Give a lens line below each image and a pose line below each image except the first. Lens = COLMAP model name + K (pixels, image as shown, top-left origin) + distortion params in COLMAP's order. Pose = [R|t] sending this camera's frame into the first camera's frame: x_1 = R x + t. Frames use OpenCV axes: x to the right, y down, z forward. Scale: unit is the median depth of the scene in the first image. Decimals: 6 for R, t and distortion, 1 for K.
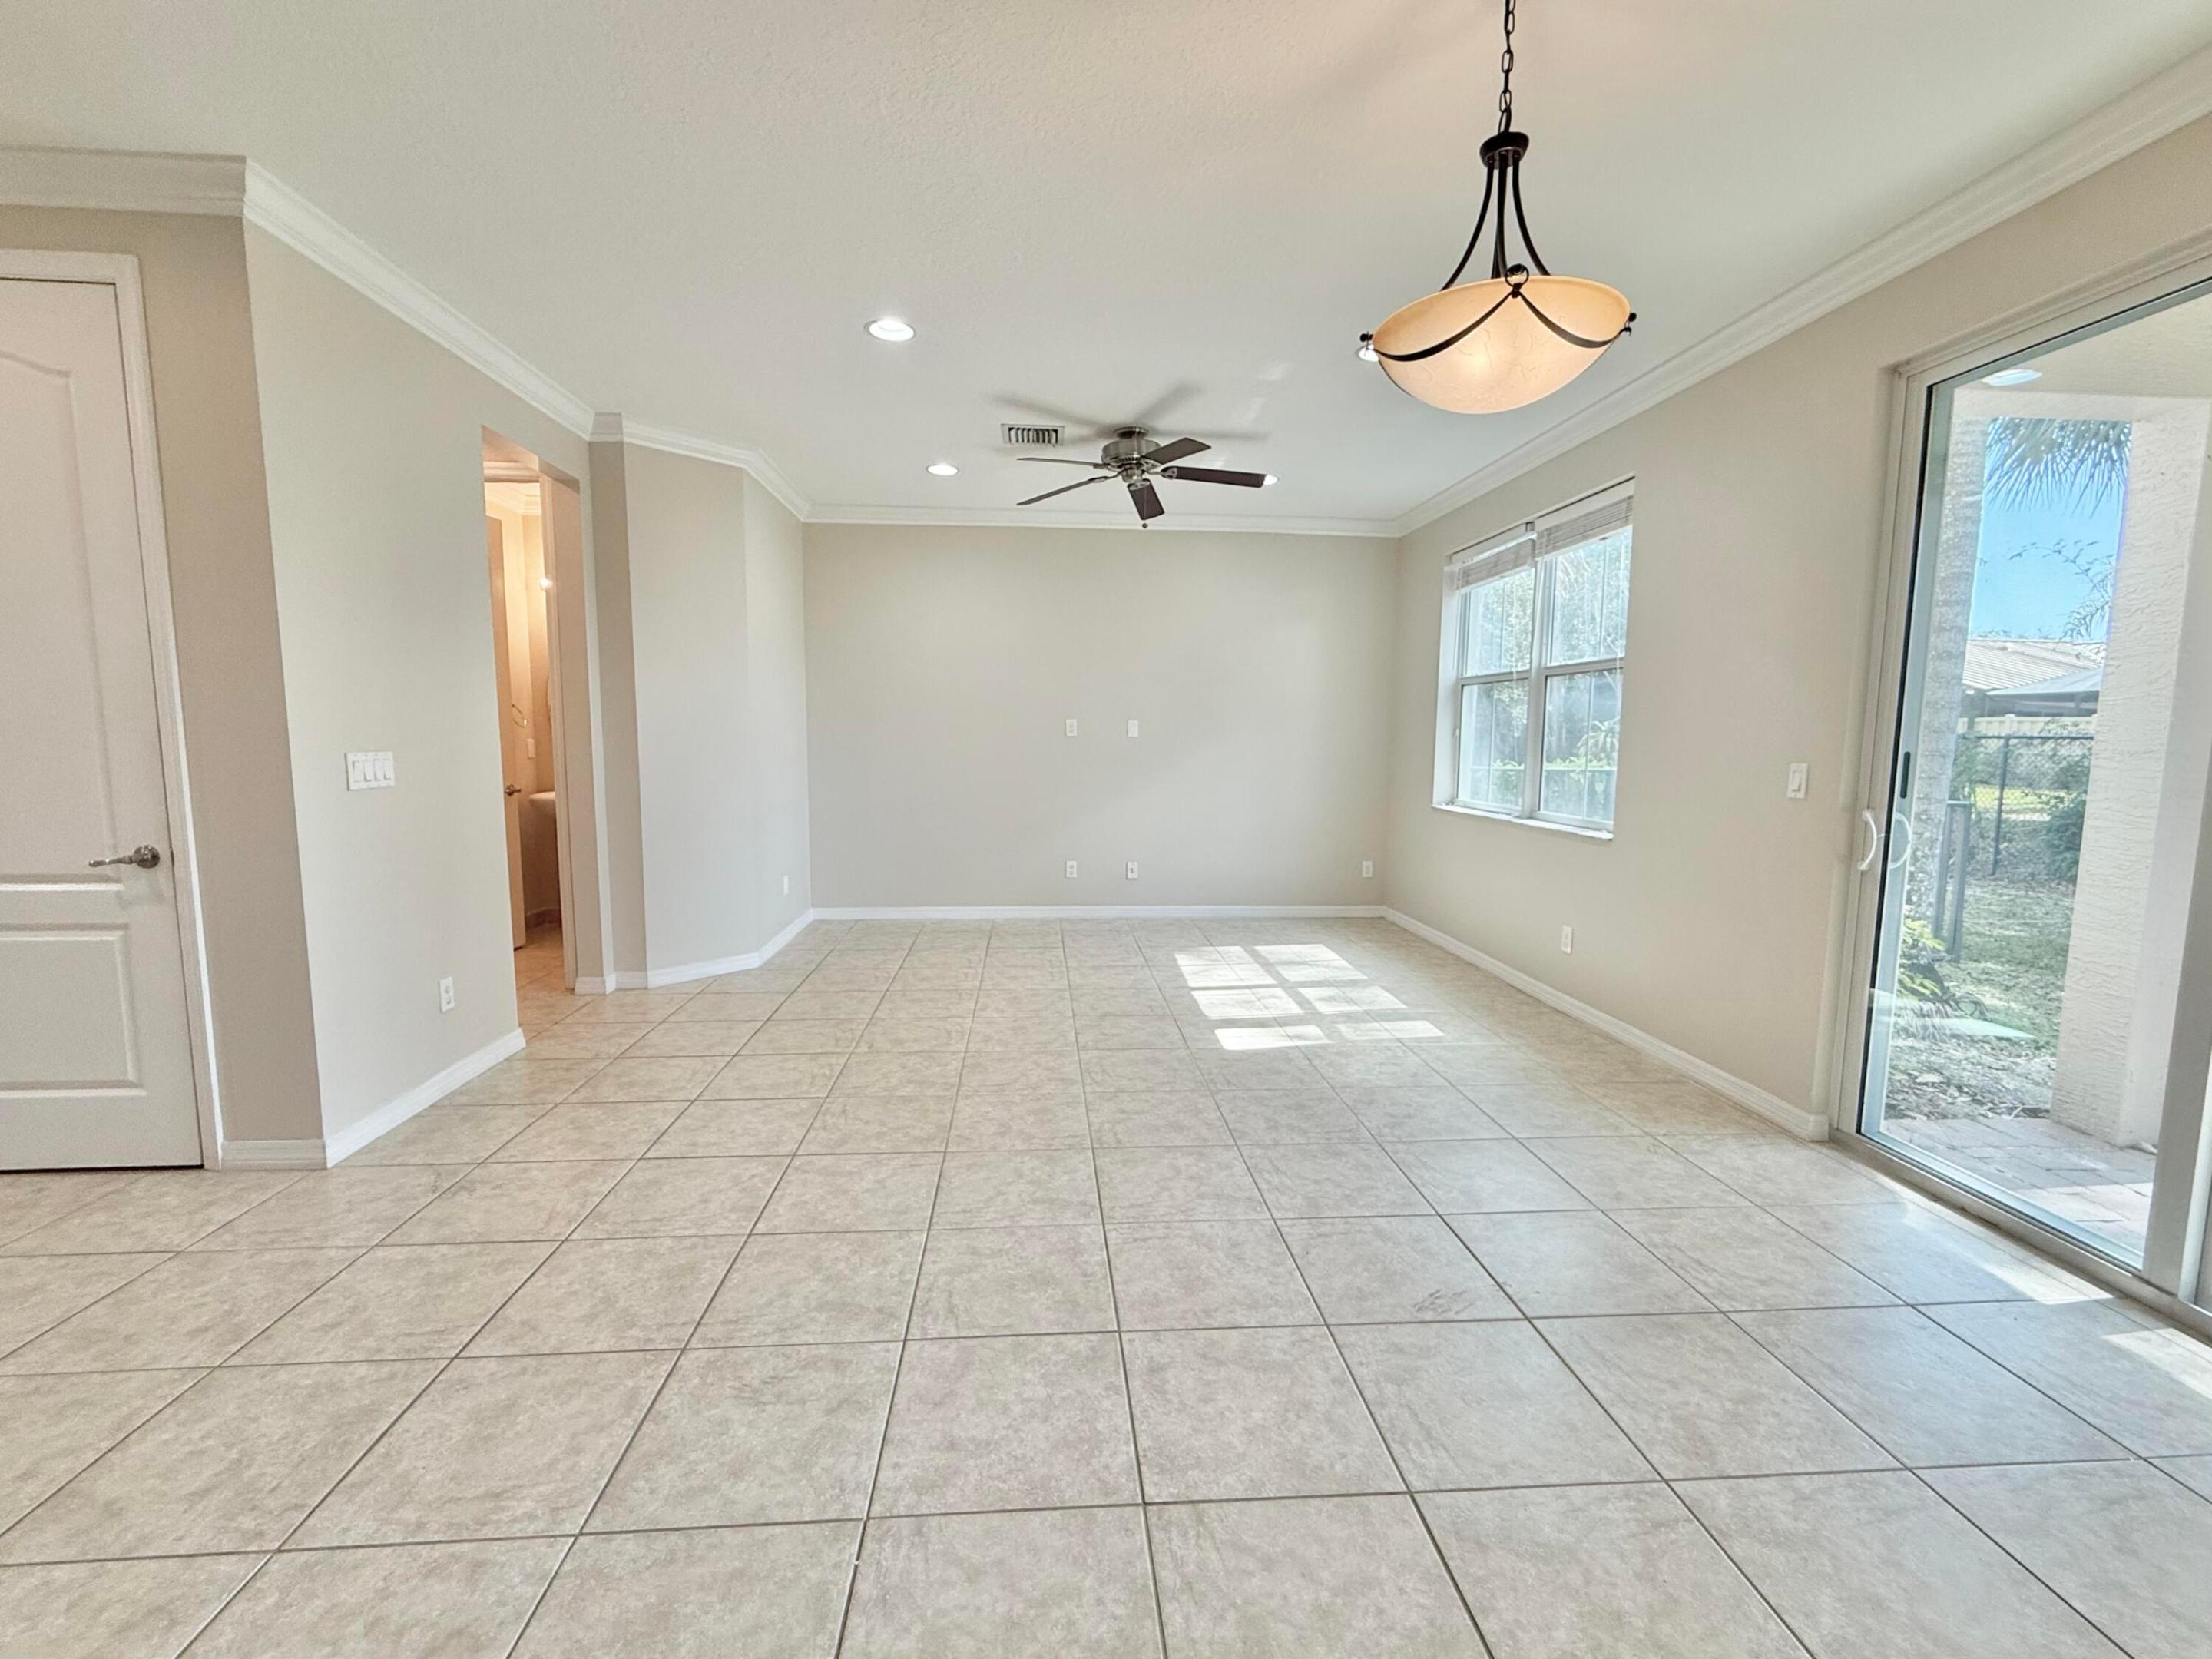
lens RADIAL K [[933.3, 0, 1100.1], [0, 933.3, 834.2], [0, 0, 1]] dist [-0.000432, -0.000020]
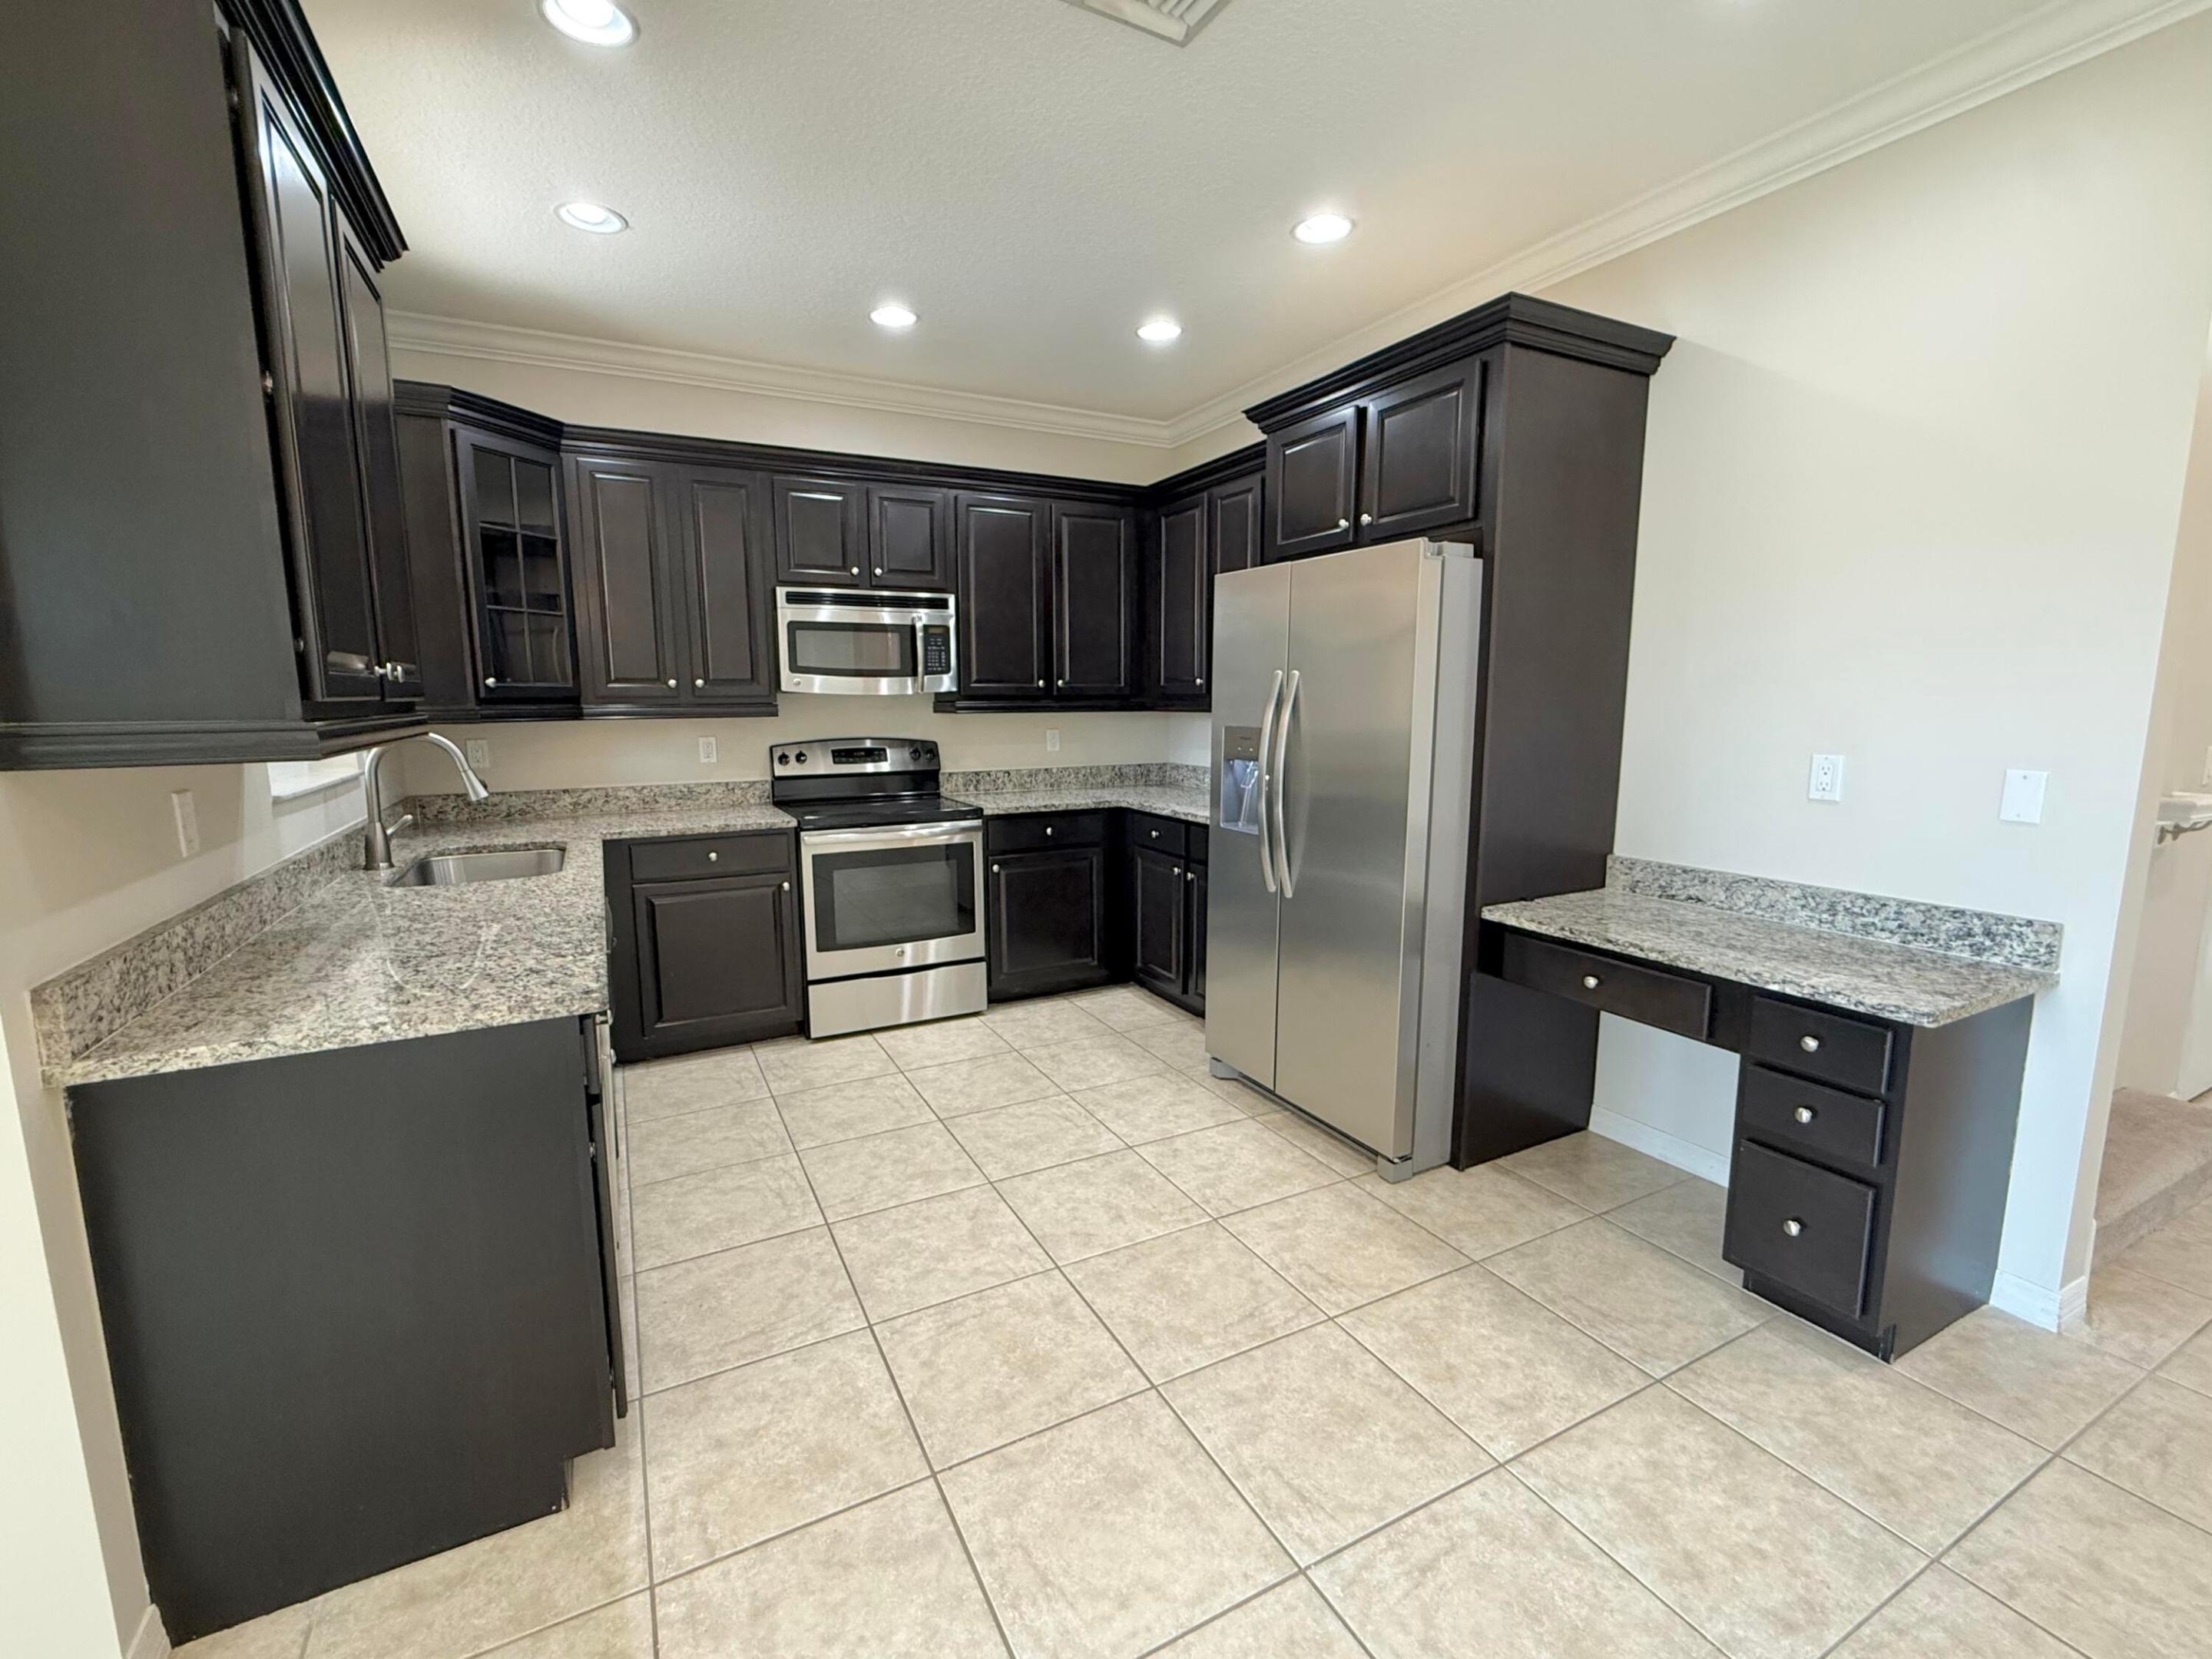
lens RADIAL K [[954.4, 0, 1100.3], [0, 954.4, 832.8], [0, 0, 1]] dist [0.000028, -0.000386]
pose [[-0.916753, 0.052648, -0.395971, 0.157730], [-0.046976, 0.970188, 0.237756, -0.100281], [0.396684, 0.236565, -0.886949, 0.659903]]
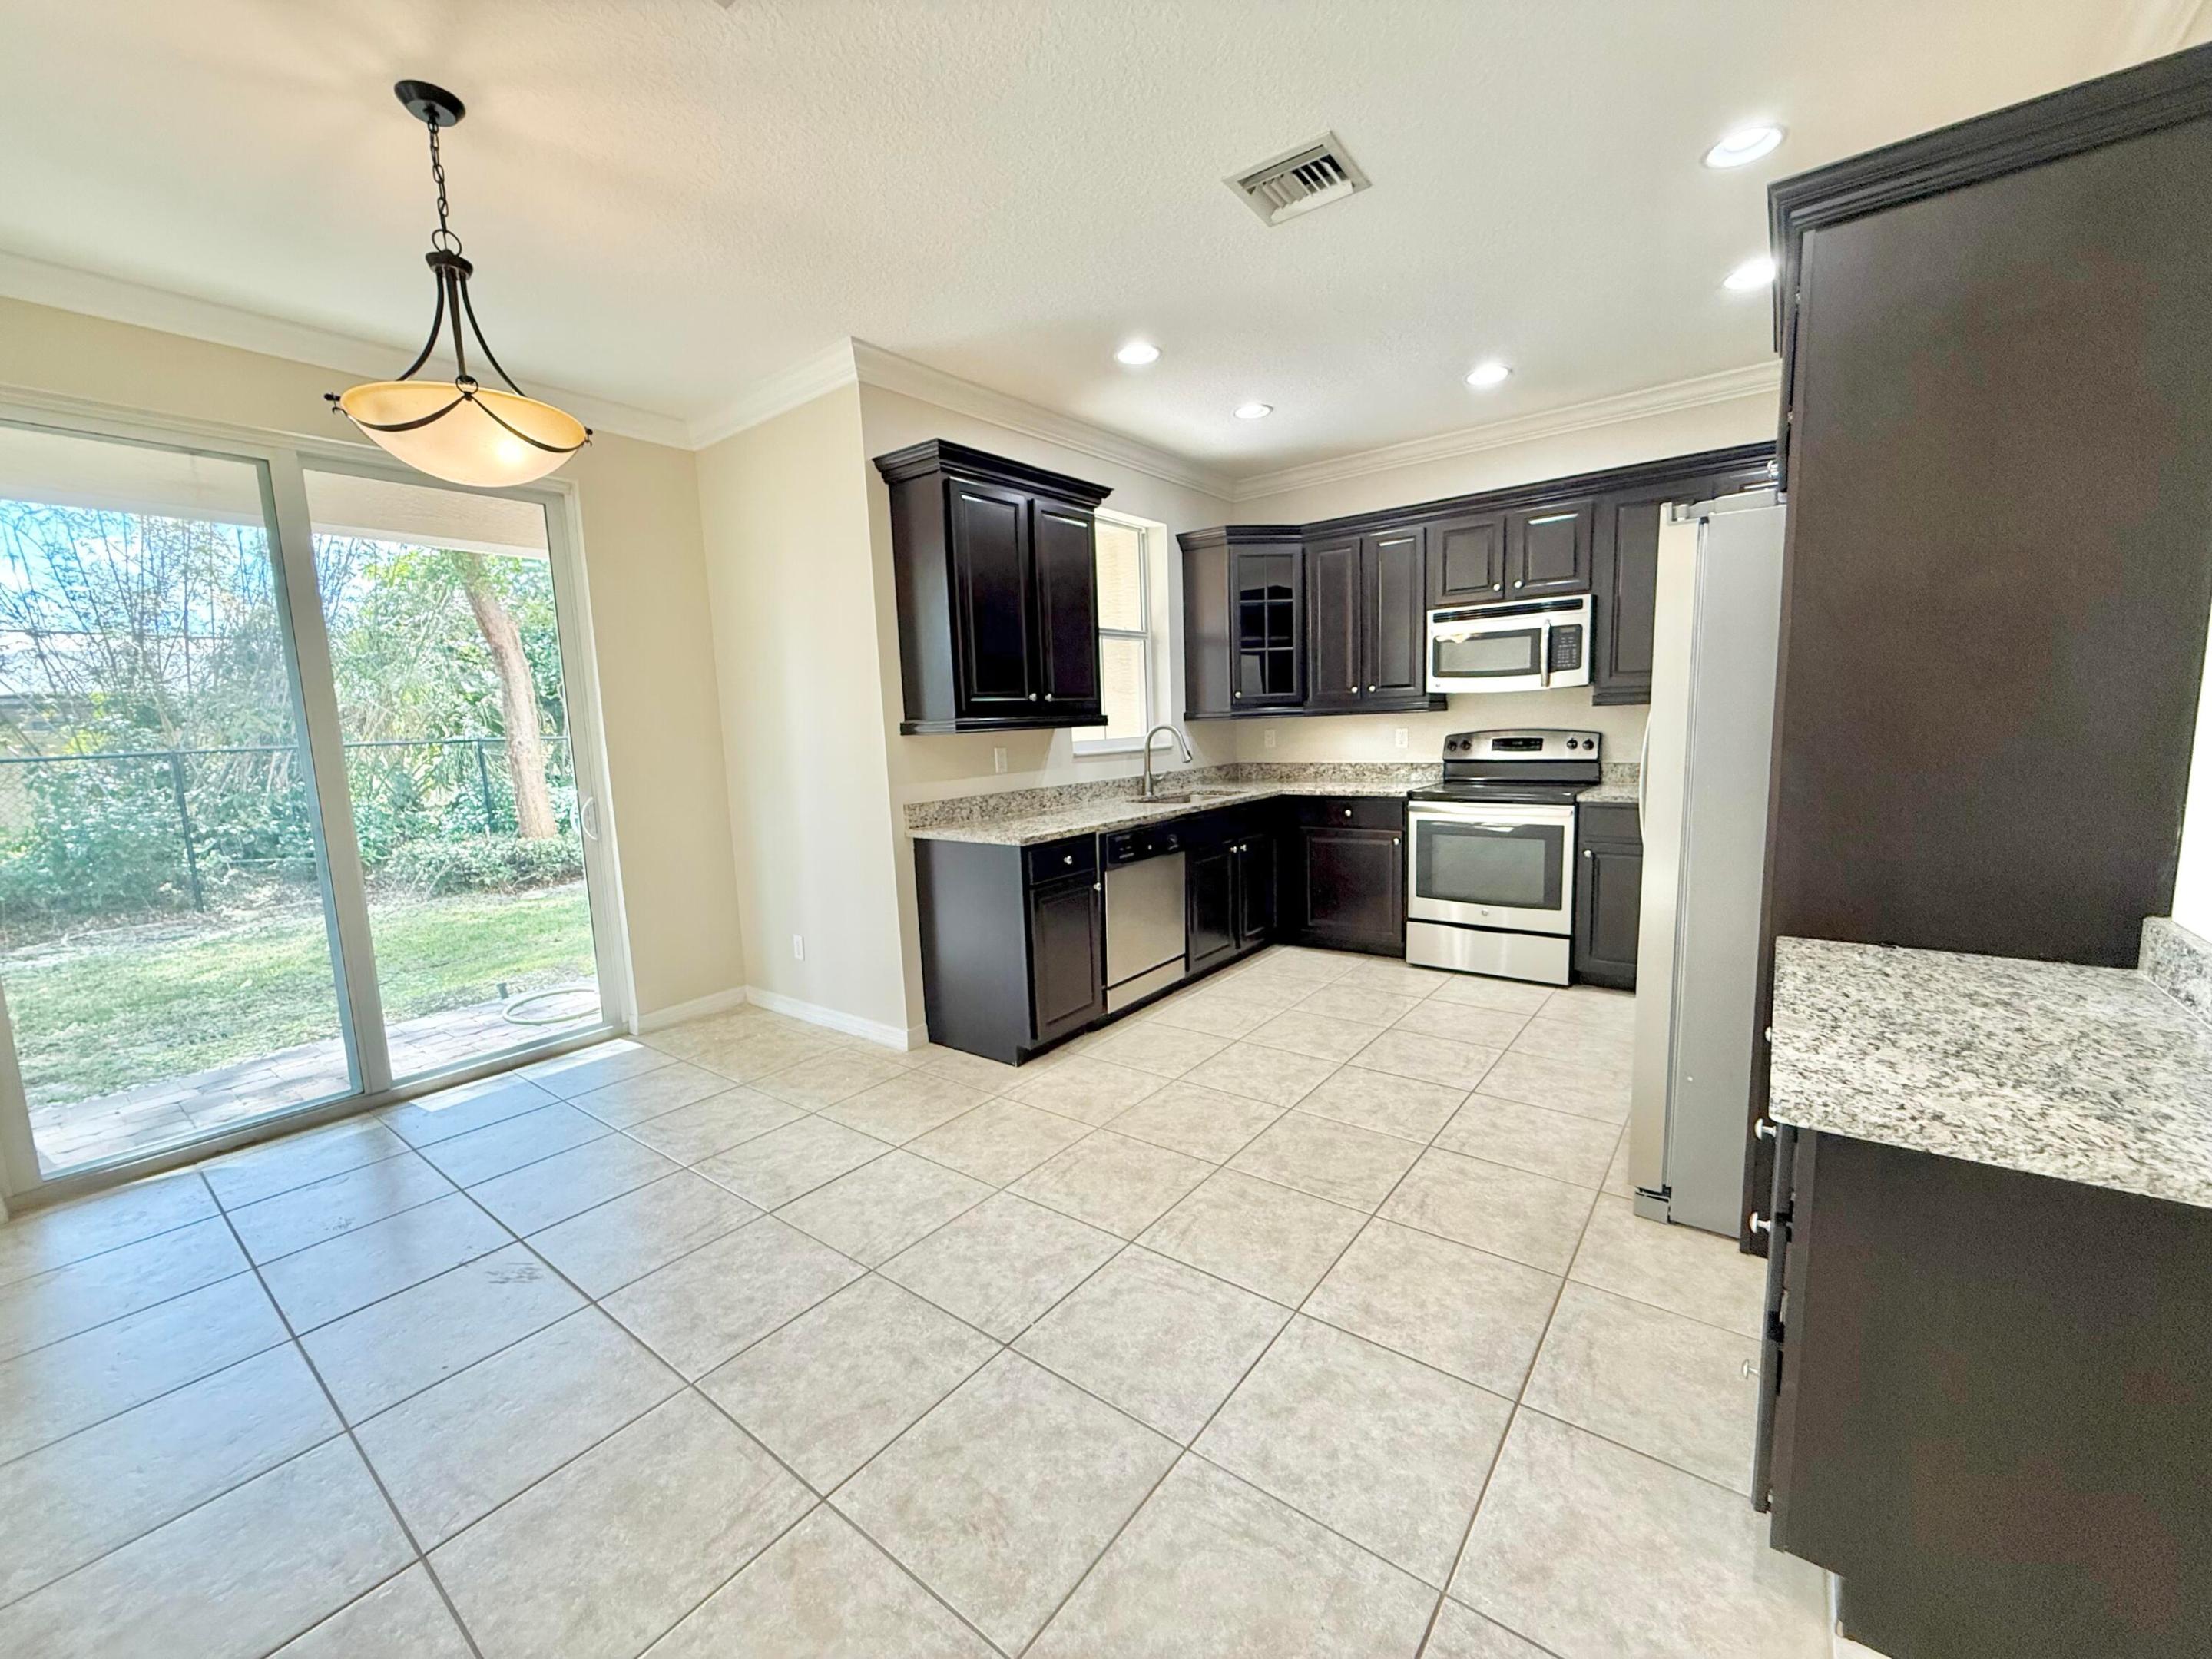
lens RADIAL K [[885.2, 0, 1102.3], [0, 885.2, 830.9], [0, 0, 1]] dist [0.001466, 0.000347]
pose [[-0.744462, -0.065360, 0.664457, -0.564393], [0.103524, 0.971861, 0.211587, -0.108048], [-0.659590, 0.226306, -0.716748, 0.820575]]
